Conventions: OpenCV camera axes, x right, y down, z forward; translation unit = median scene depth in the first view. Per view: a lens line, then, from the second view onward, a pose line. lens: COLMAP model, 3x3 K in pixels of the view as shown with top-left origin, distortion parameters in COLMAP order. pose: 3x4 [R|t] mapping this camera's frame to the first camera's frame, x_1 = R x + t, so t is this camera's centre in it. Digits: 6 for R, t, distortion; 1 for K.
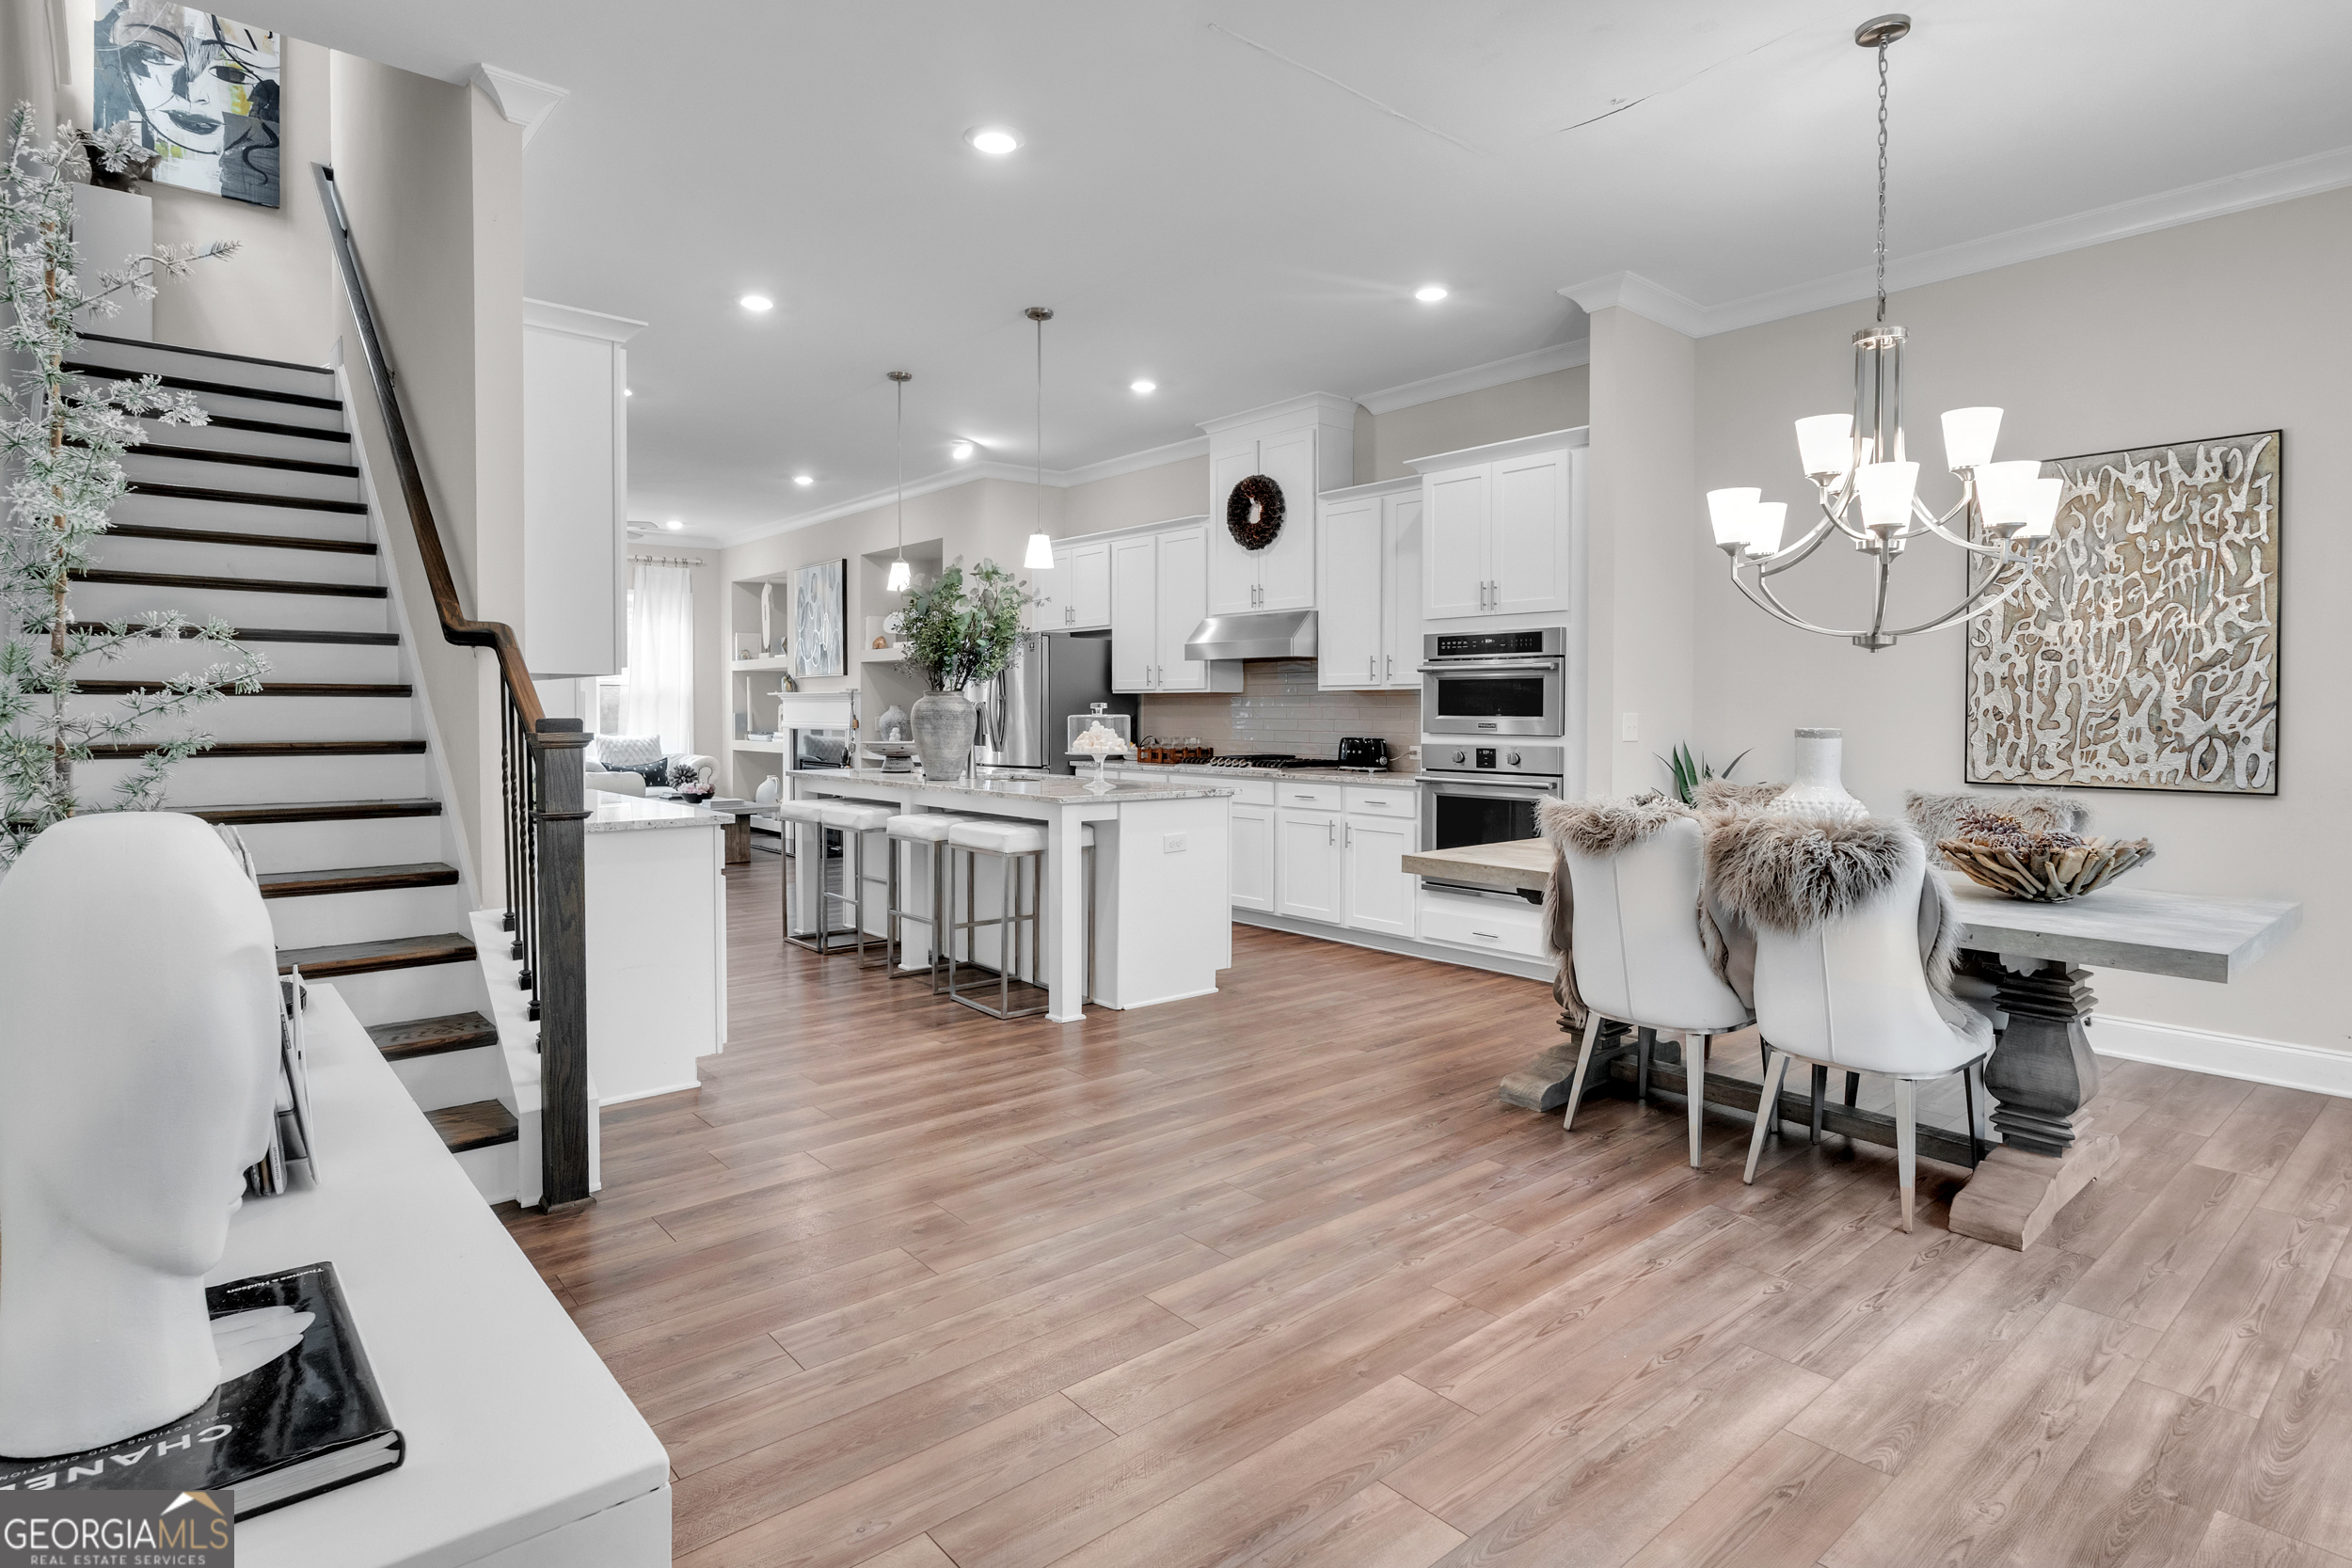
lens RADIAL K [[1178.5, 0, 1173.0], [0, 1178.5, 735.6], [0, 0, 1]] dist [-0.001515, -0.007261]
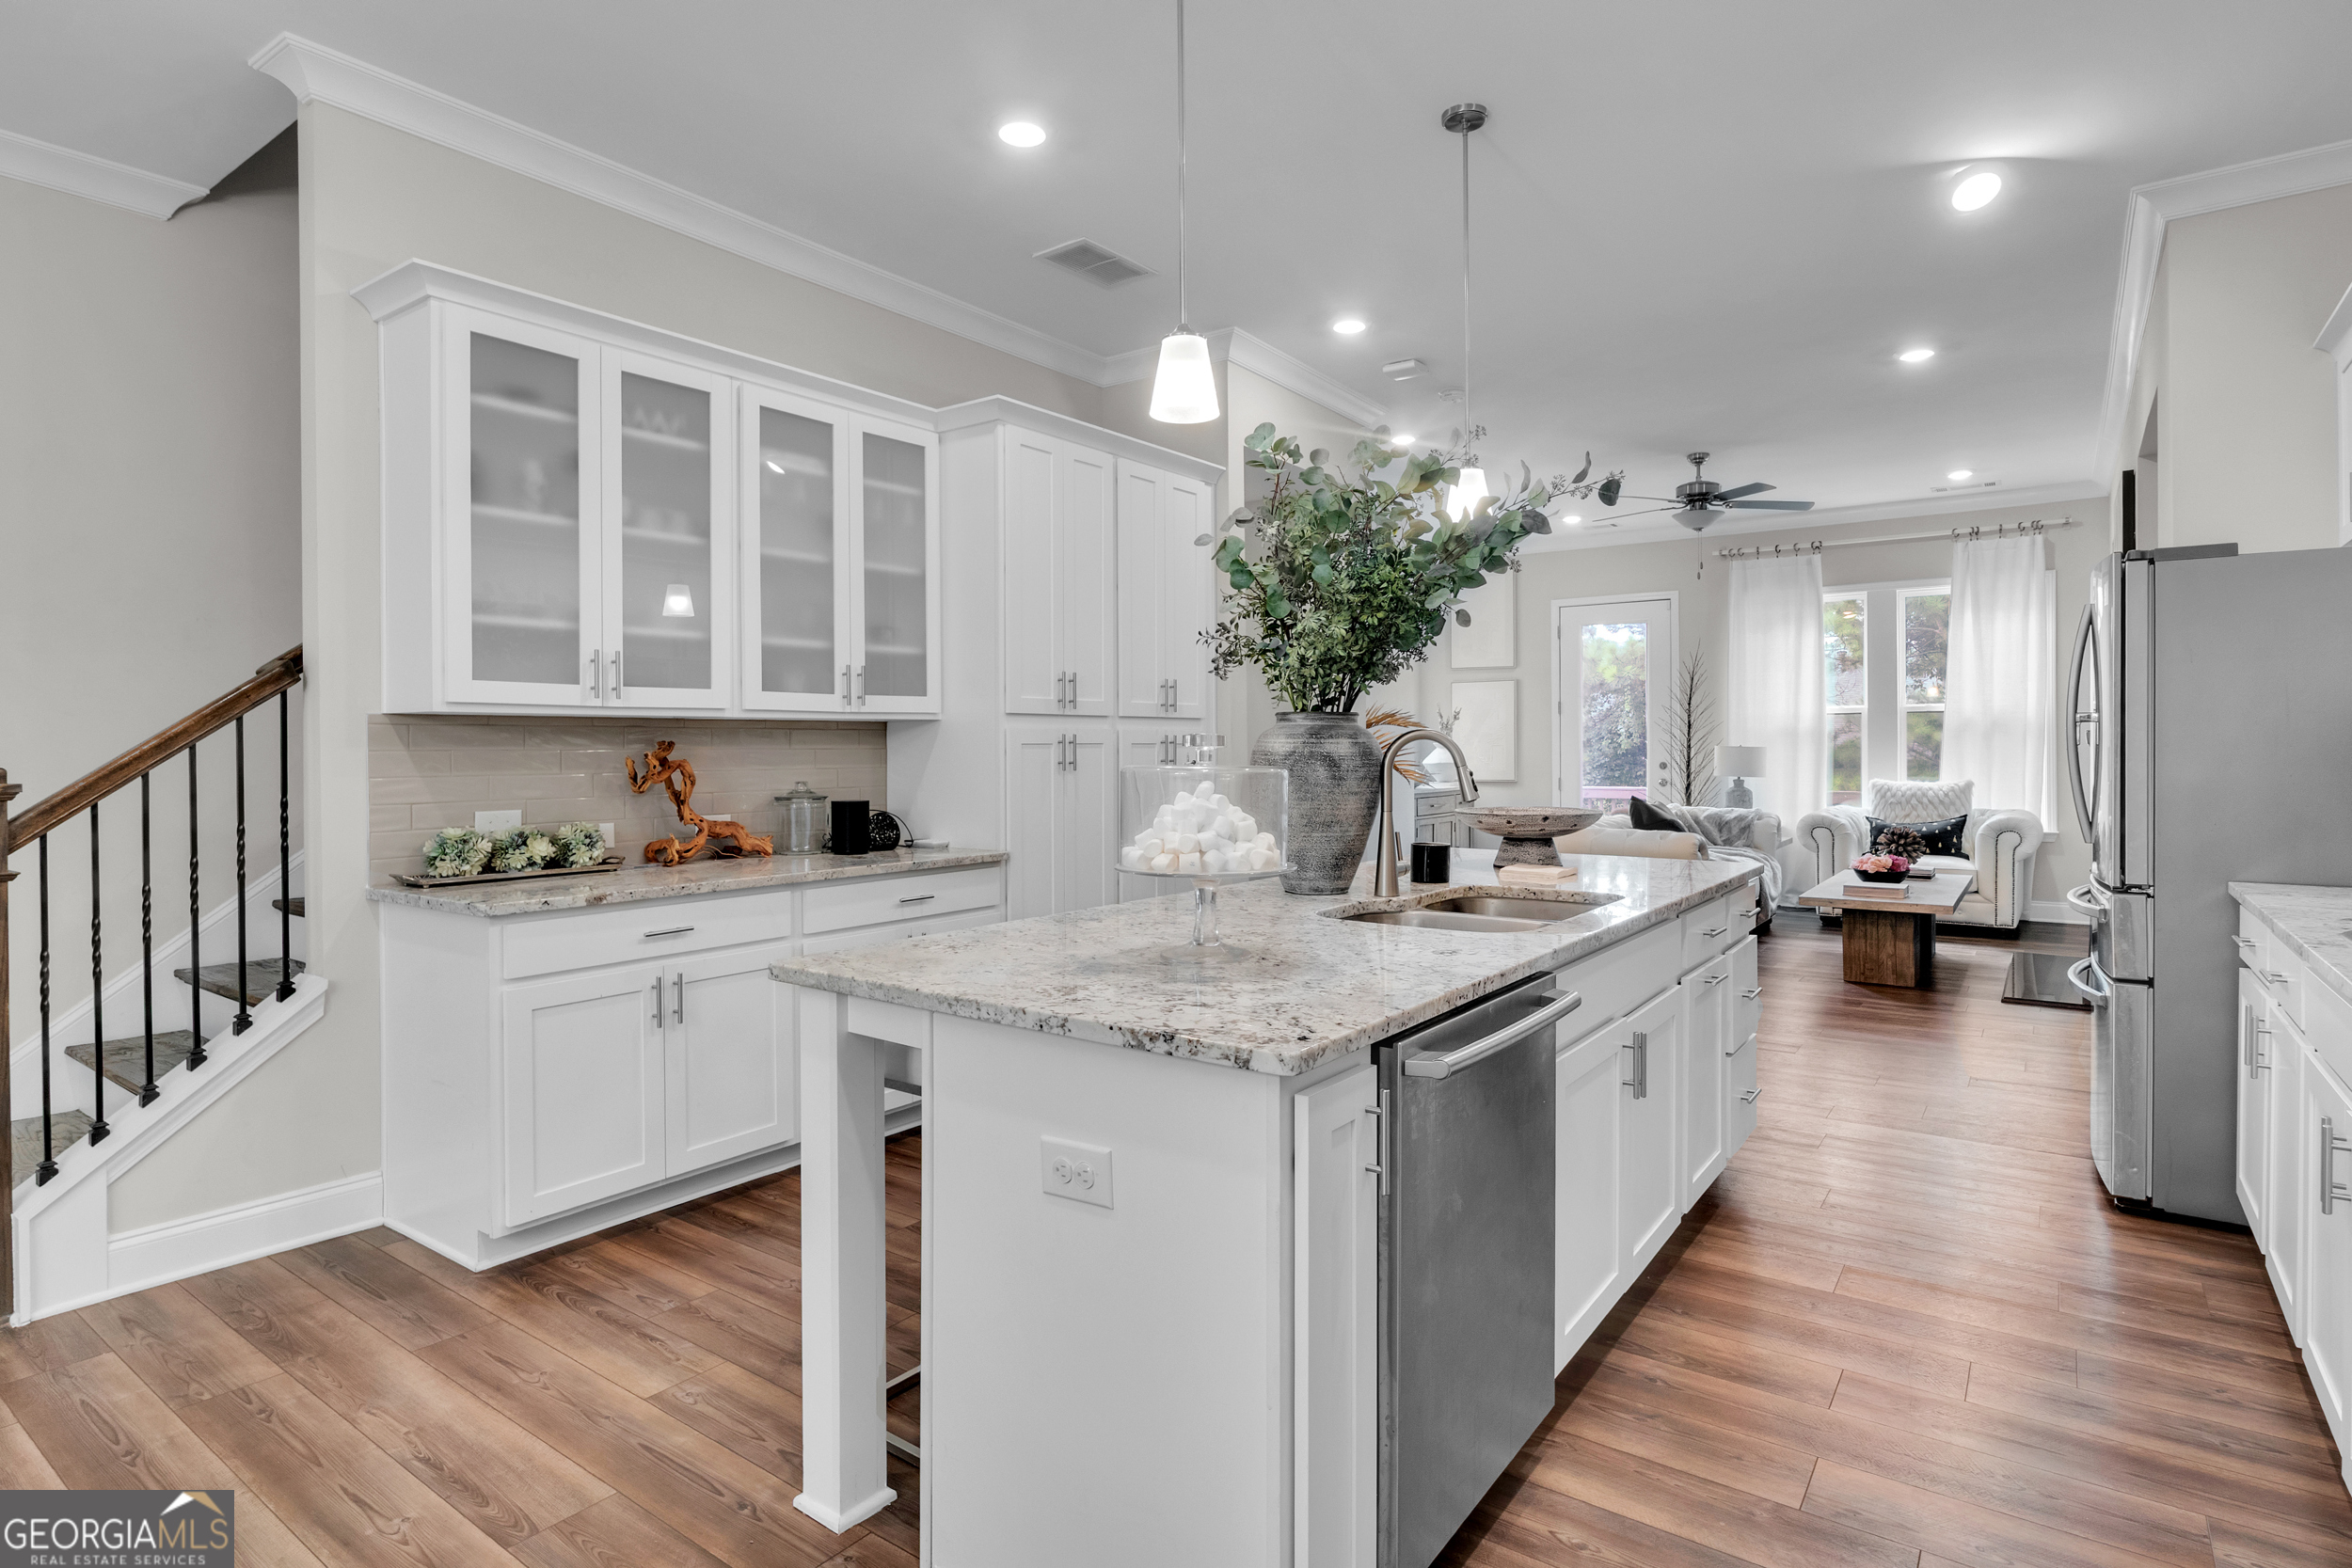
lens RADIAL K [[1185.9, 0, 1167.6], [0, 1185.9, 757.4], [0, 0, 1]] dist [-0.011341, 0.000820]
pose [[0.236893, 0.004729, -0.971524, 0.366561], [-0.015724, 0.999876, 0.001033, -0.024392], [0.971409, 0.015031, 0.236938, 1.082784]]
